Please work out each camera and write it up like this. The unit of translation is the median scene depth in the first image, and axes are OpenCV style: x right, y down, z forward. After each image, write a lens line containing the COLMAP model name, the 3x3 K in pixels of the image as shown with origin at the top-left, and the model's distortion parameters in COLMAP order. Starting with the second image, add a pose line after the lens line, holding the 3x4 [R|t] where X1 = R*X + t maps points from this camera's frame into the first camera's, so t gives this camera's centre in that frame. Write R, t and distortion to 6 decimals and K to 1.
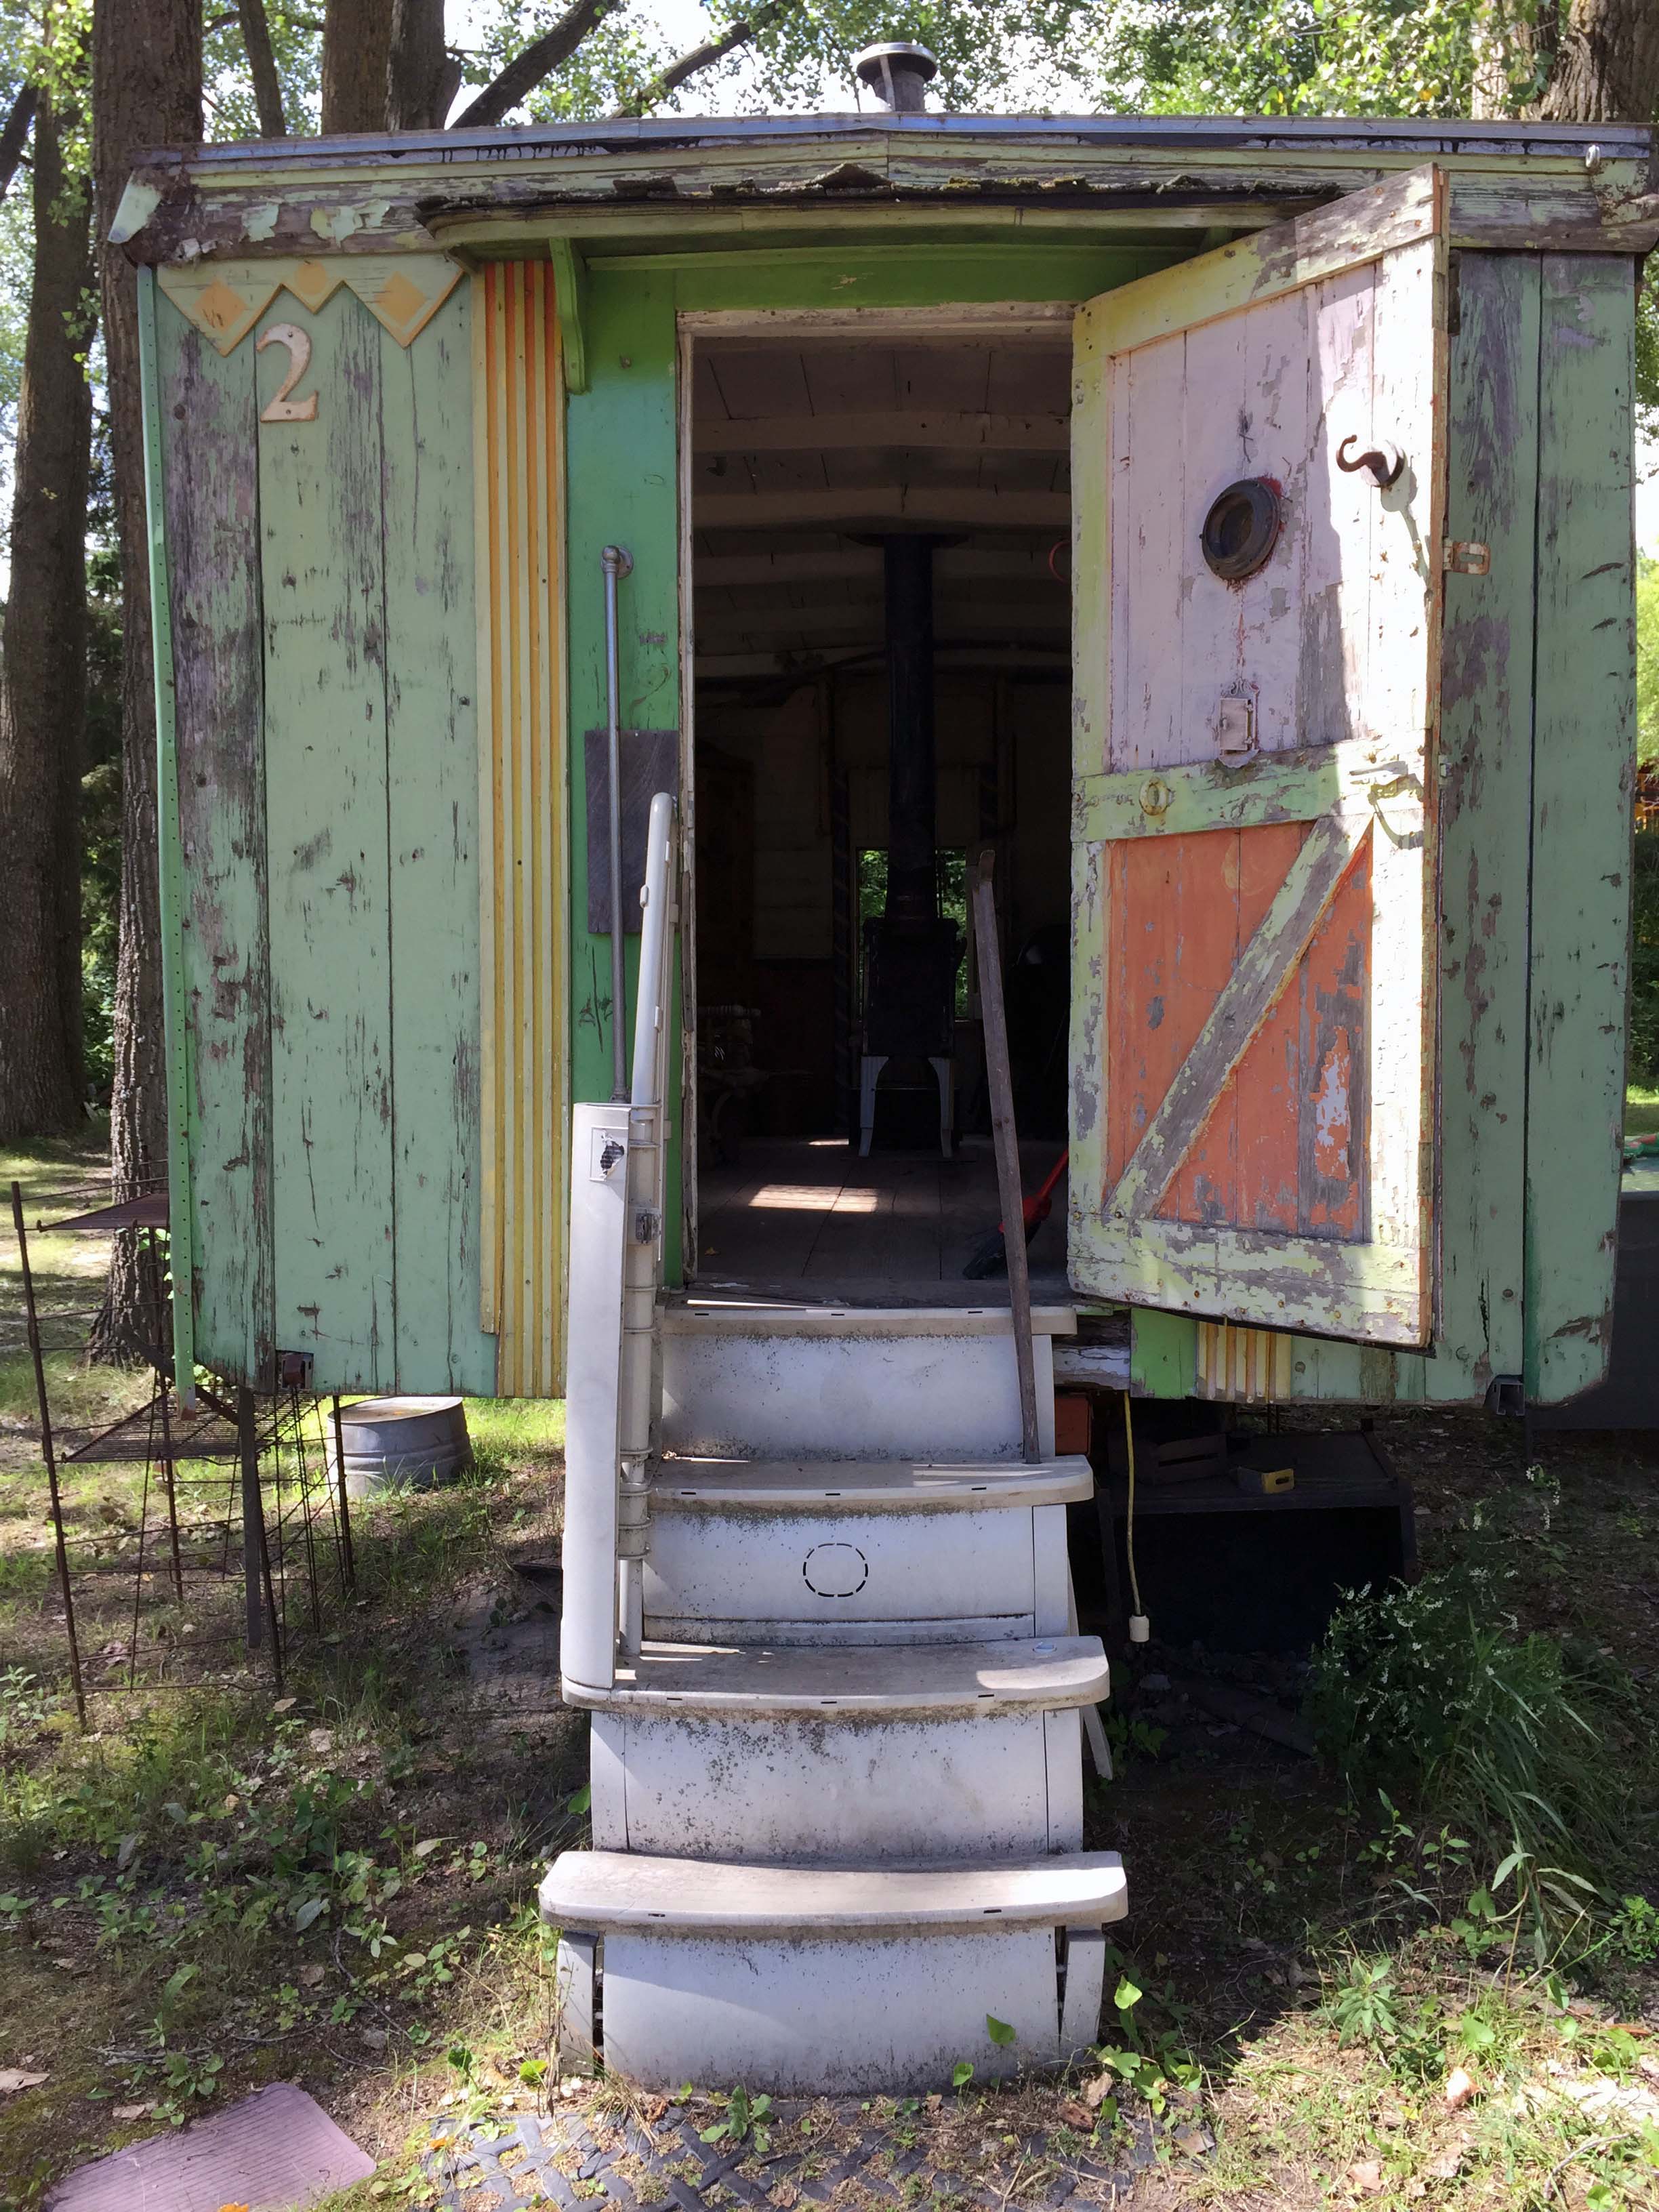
lens RADIAL K [[1901.2, 0, 833.0], [0, 1901.2, 1109.8], [0, 0, 1]] dist [0.014425, 0.005387]
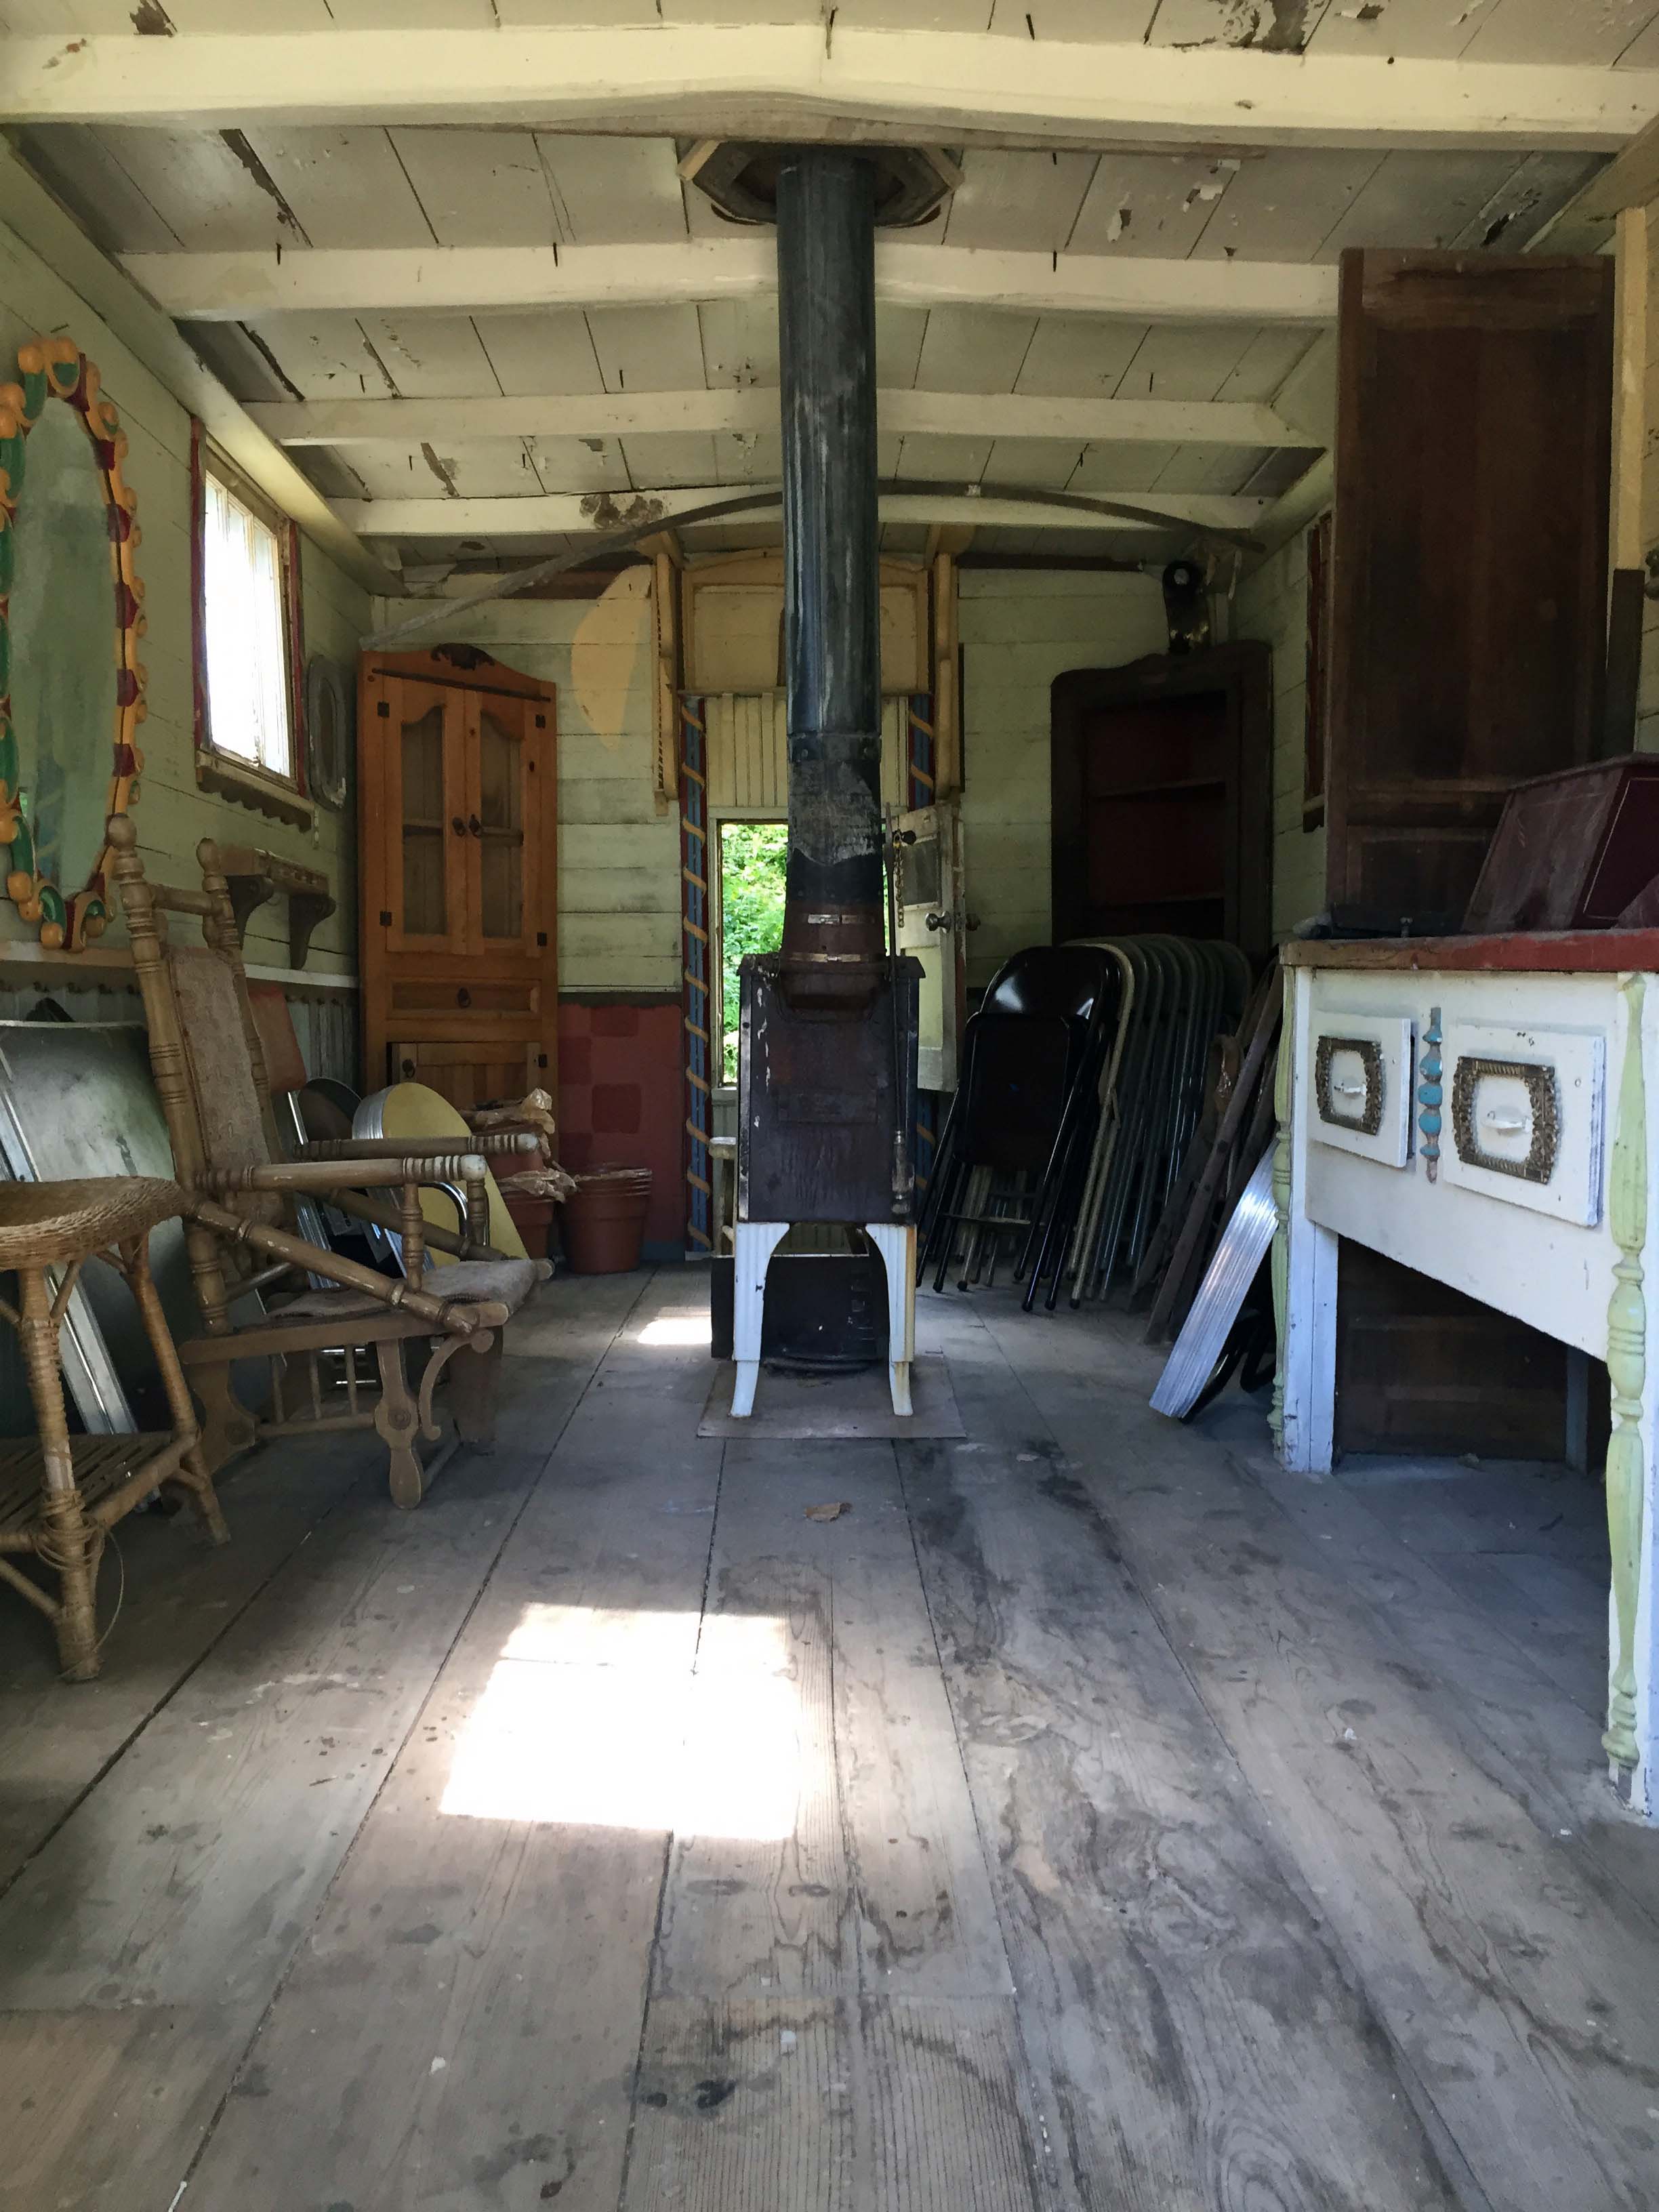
lens RADIAL K [[1901.2, 0, 829.4], [0, 1901.2, 1108.7], [0, 0, 1]] dist [0.014425, 0.005387]
pose [[0.997170, -0.004829, 0.075026, 0.001566], [0.003878, 0.999910, 0.012814, -0.059614], [-0.075081, -0.012487, 0.997099, 0.435902]]
